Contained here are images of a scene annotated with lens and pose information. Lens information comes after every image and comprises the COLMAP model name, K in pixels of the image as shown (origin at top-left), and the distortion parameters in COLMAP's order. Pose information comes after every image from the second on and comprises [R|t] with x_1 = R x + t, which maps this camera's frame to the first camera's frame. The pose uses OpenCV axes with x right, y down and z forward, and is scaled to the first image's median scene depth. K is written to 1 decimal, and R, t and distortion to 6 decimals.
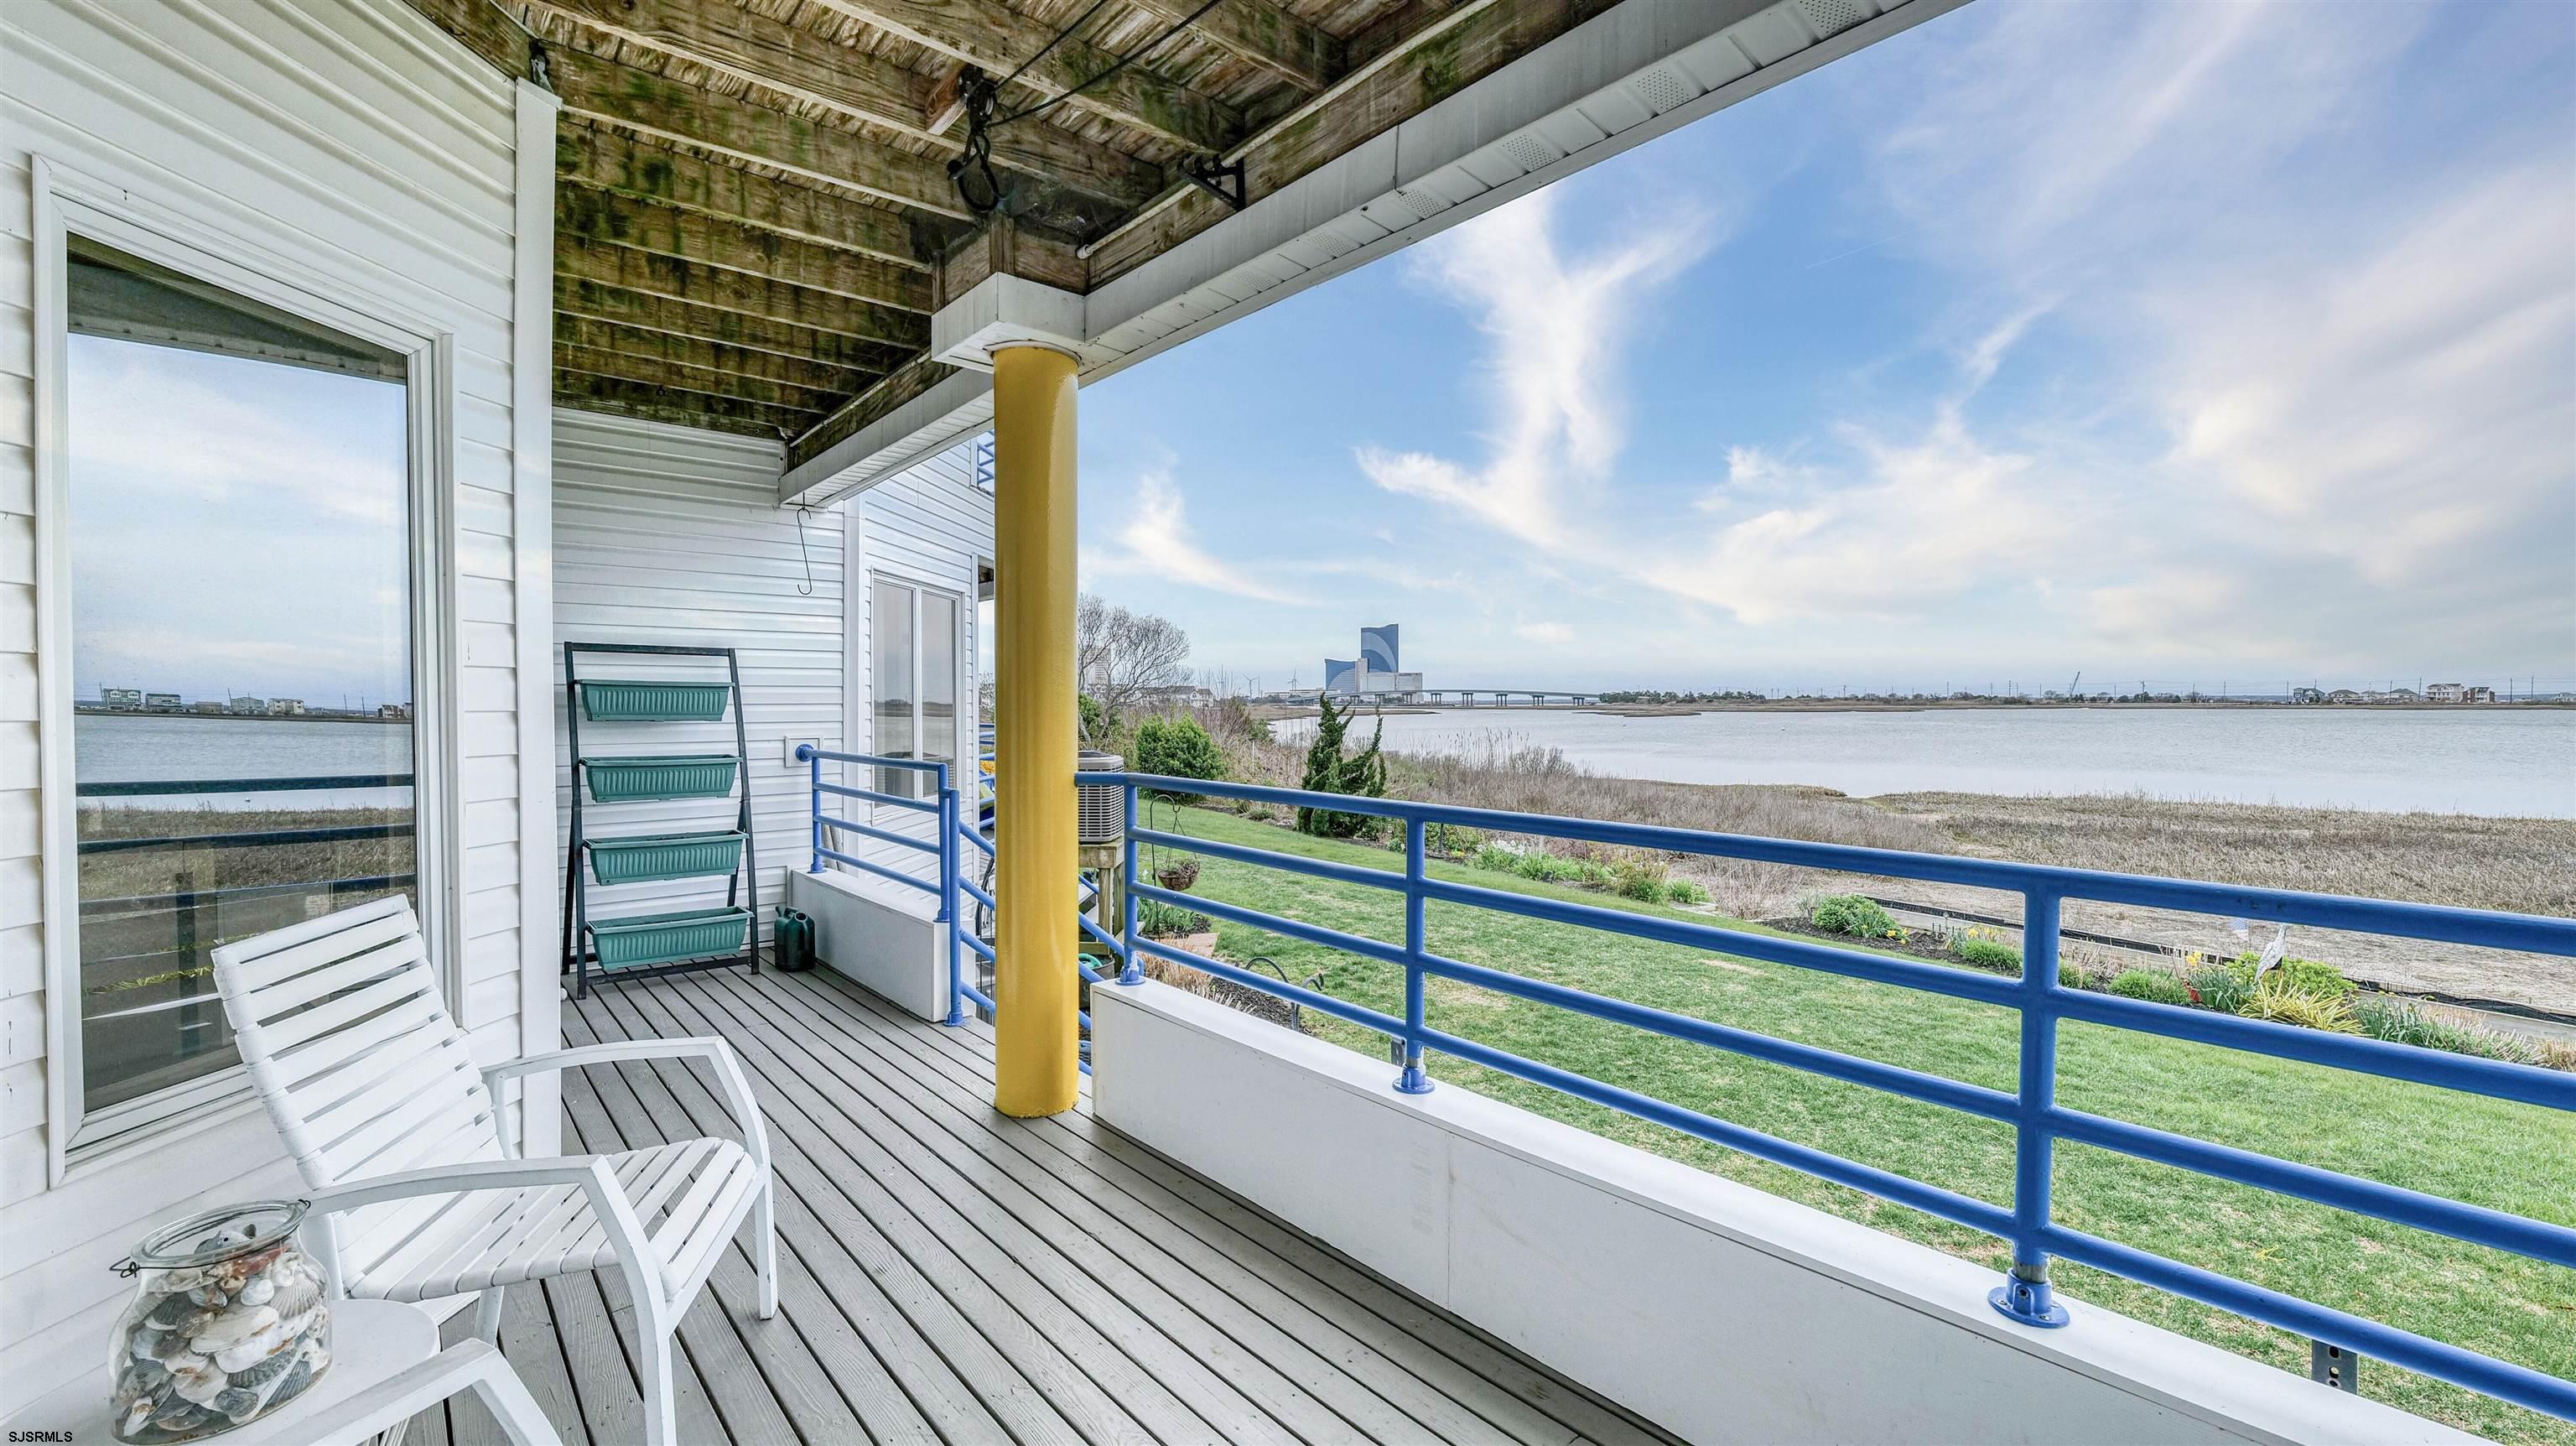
lens RADIAL K [[1046.3, 0, 1275.2], [0, 1046.3, 716.2], [0, 0, 1]] dist [-0.013843, 0.001498]
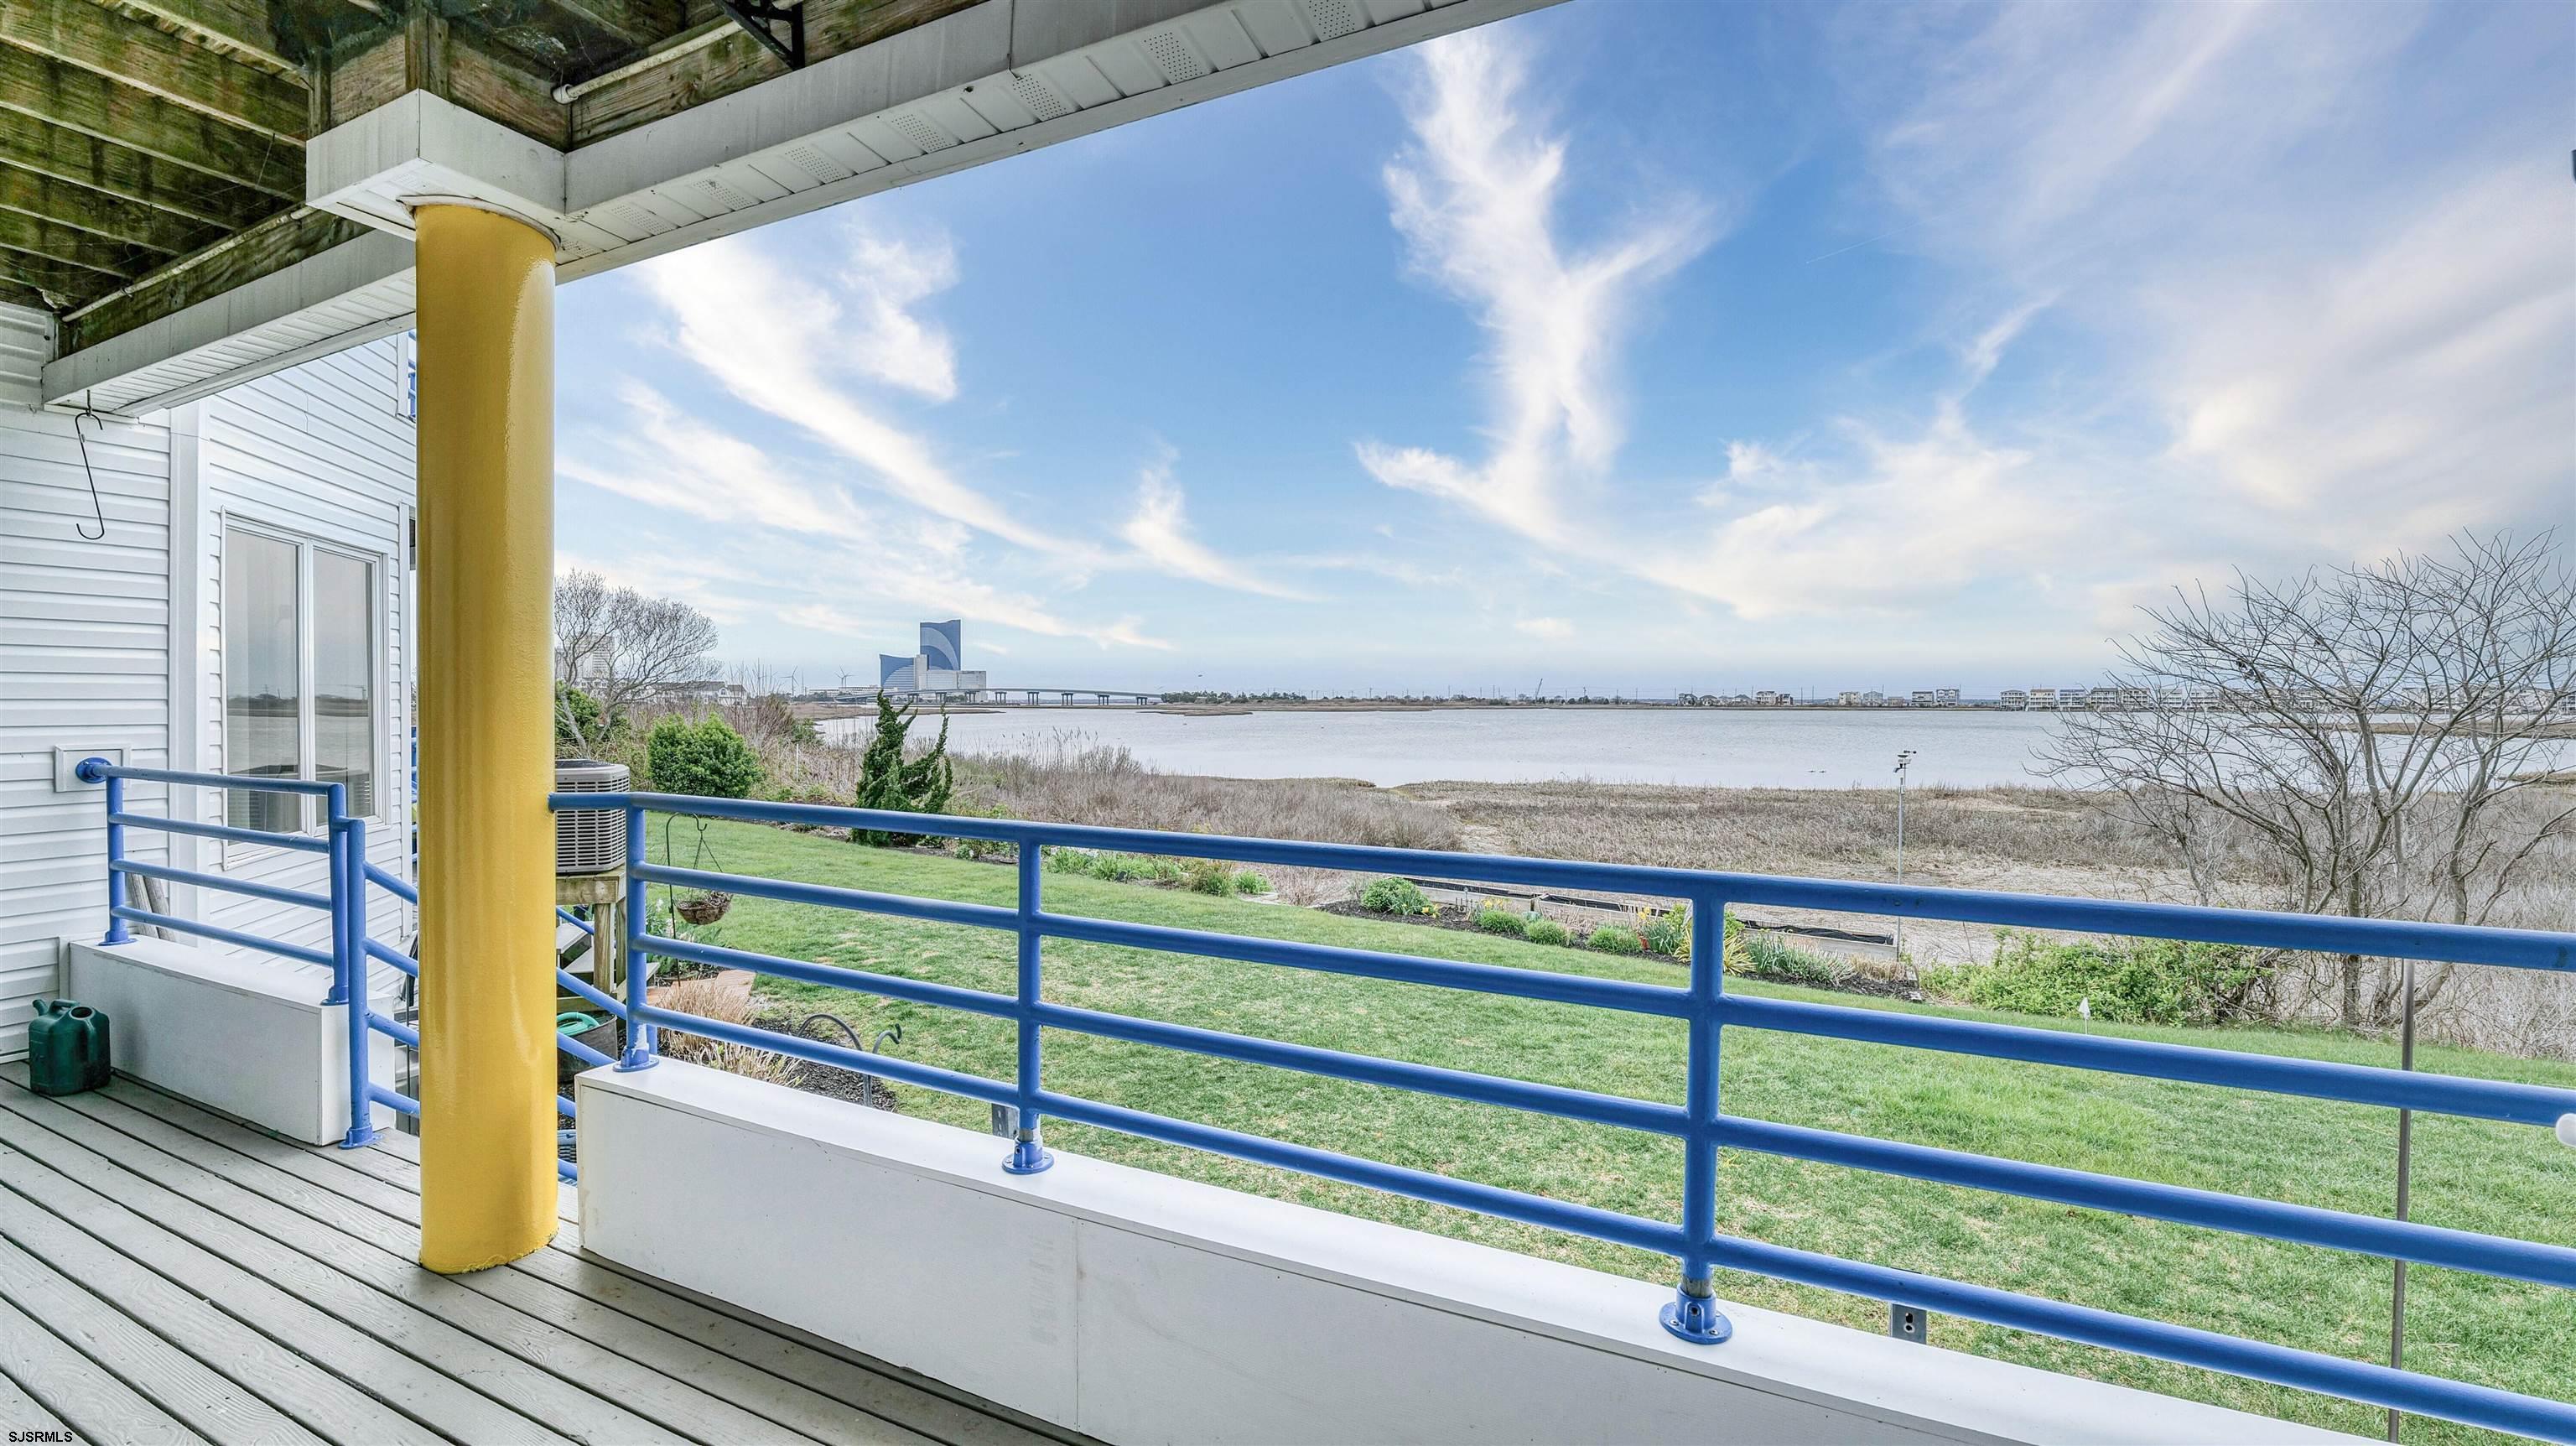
lens RADIAL K [[1046.3, 0, 1275.2], [0, 1046.3, 716.2], [0, 0, 1]] dist [-0.013843, 0.001498]
pose [[0.917207, -0.000987, 0.398411, -0.009247], [0.000692, 0.999999, 0.000885, -0.000986], [-0.398411, -0.000536, 0.917207, 0.086302]]
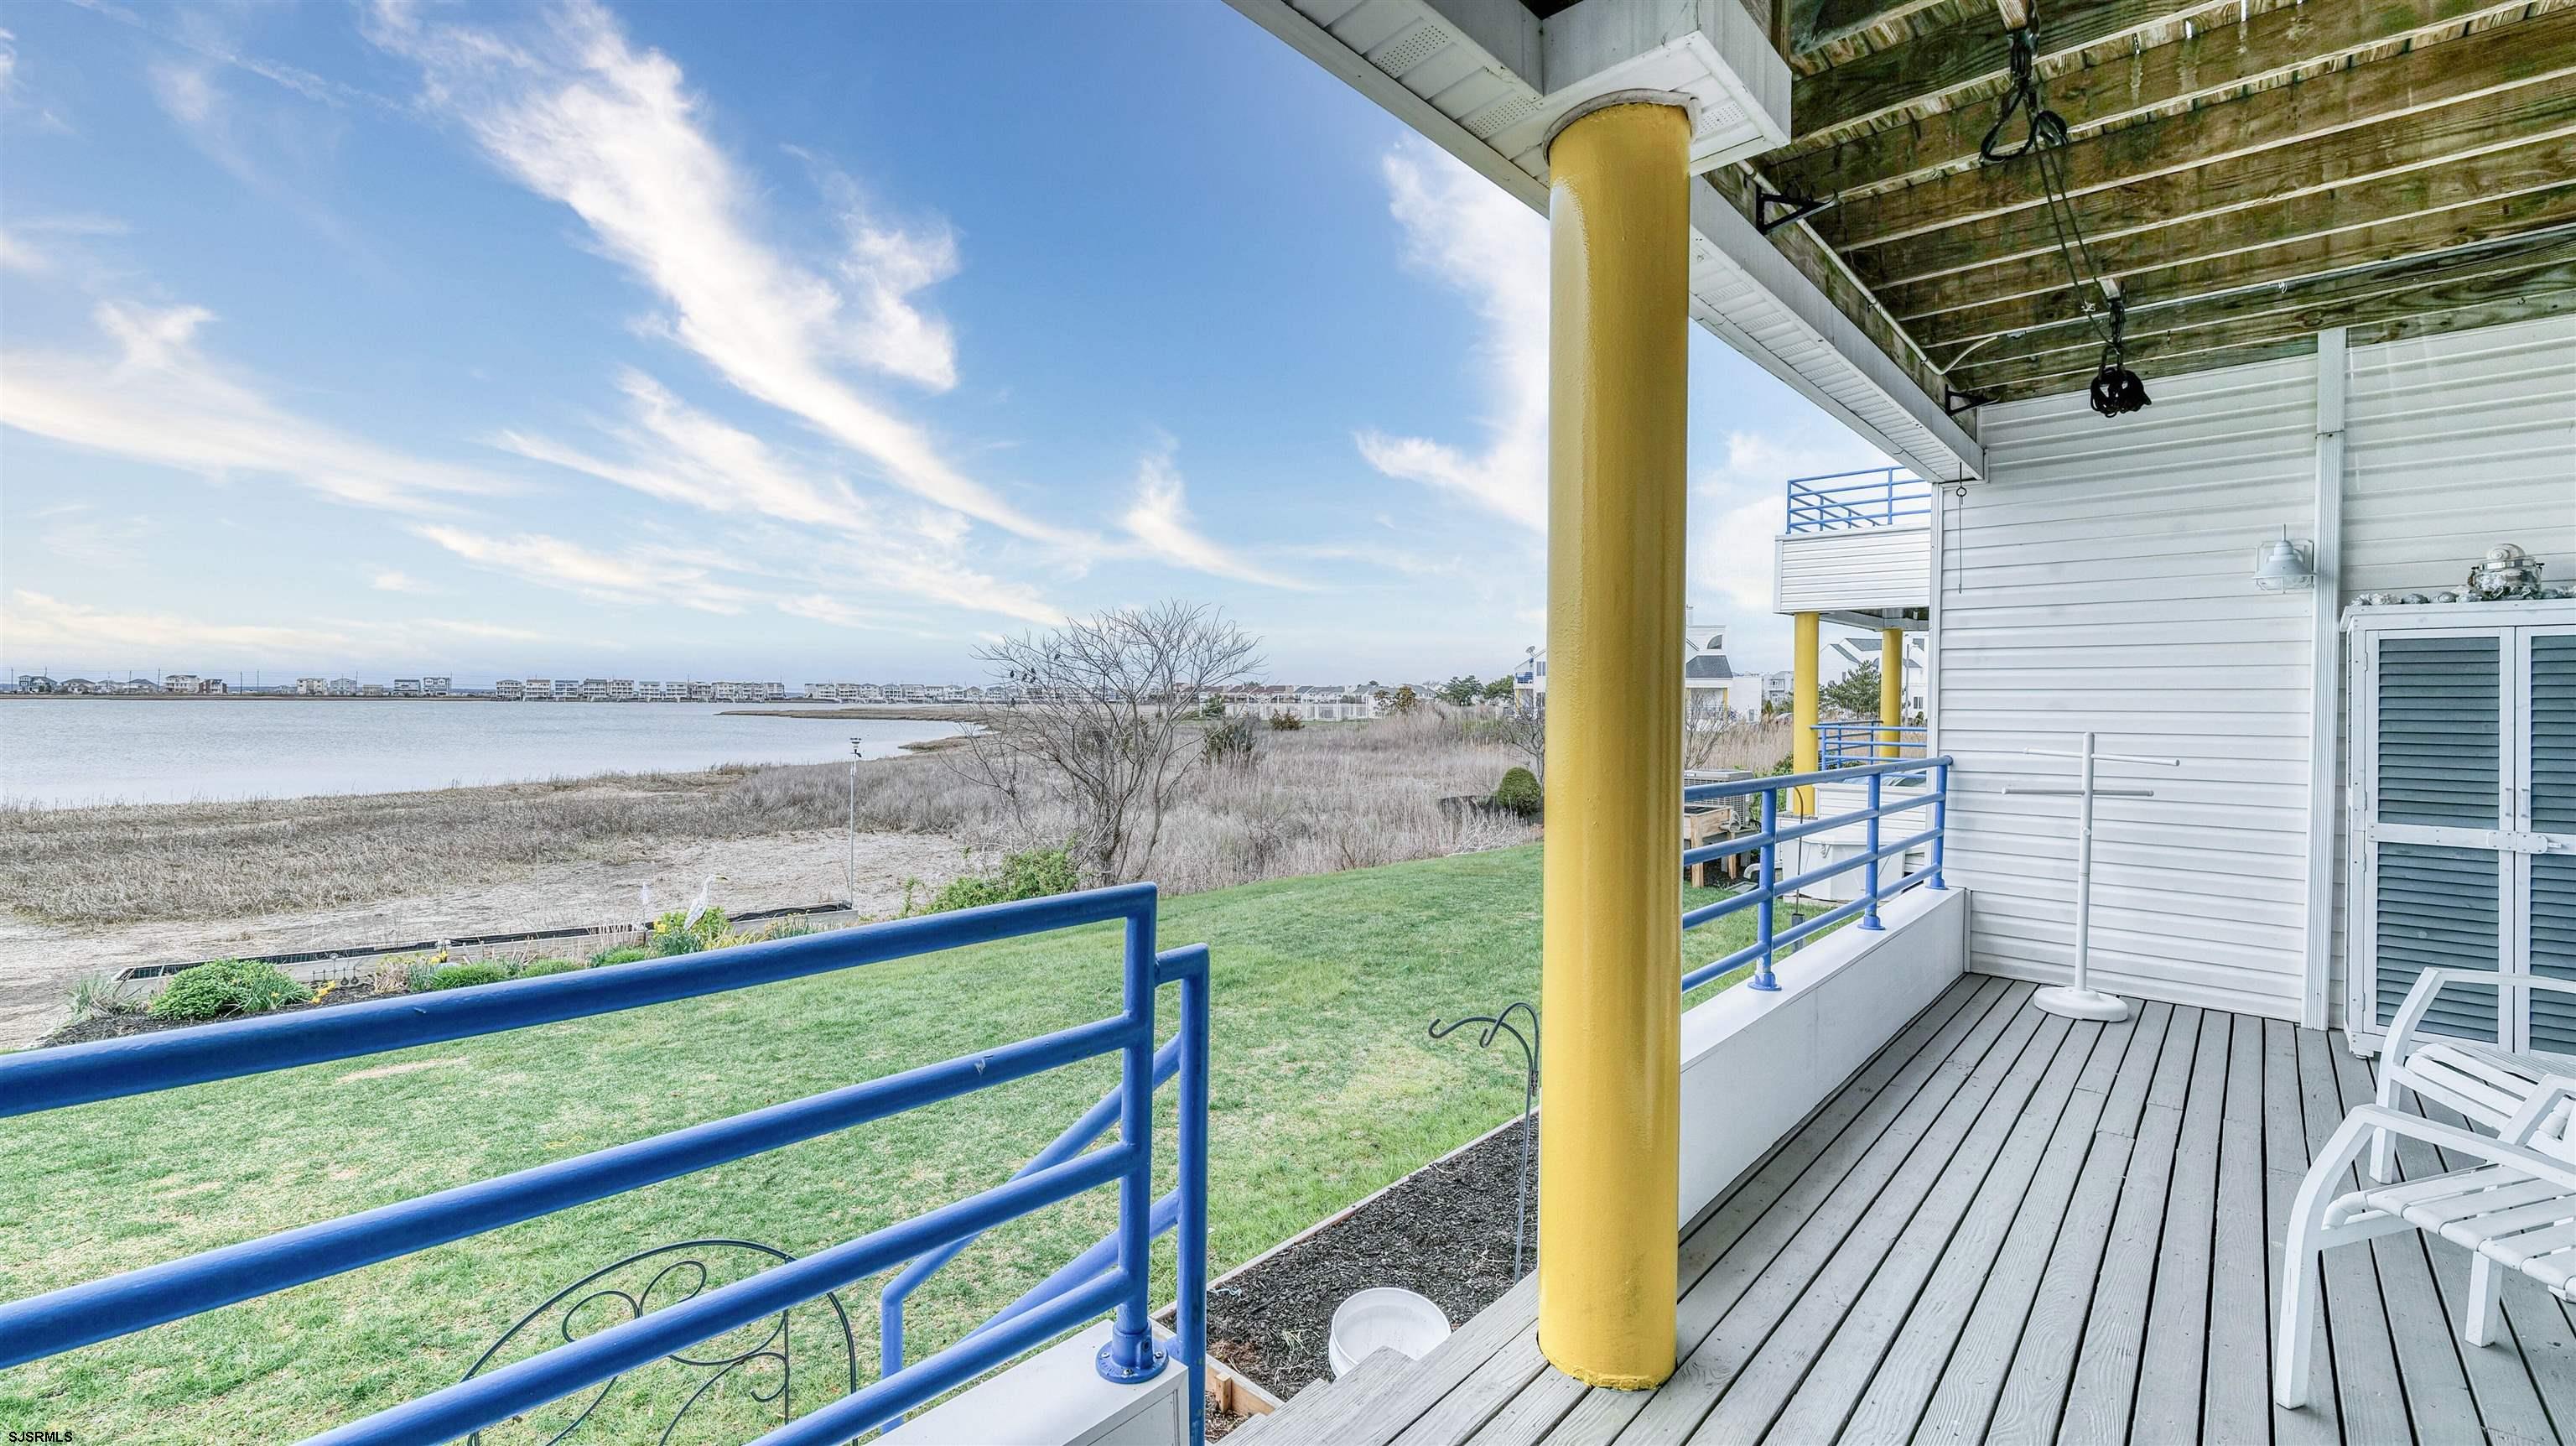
lens RADIAL K [[1048.2, 0, 1281.0], [0, 1048.2, 718.5], [0, 0, 1]] dist [-0.010813, -0.000109]
pose [[-0.102429, -0.015831, 0.994614, -0.611899], [0.004368, 0.999857, 0.016364, -0.008228], [-0.994731, 0.006020, -0.102345, 0.943257]]
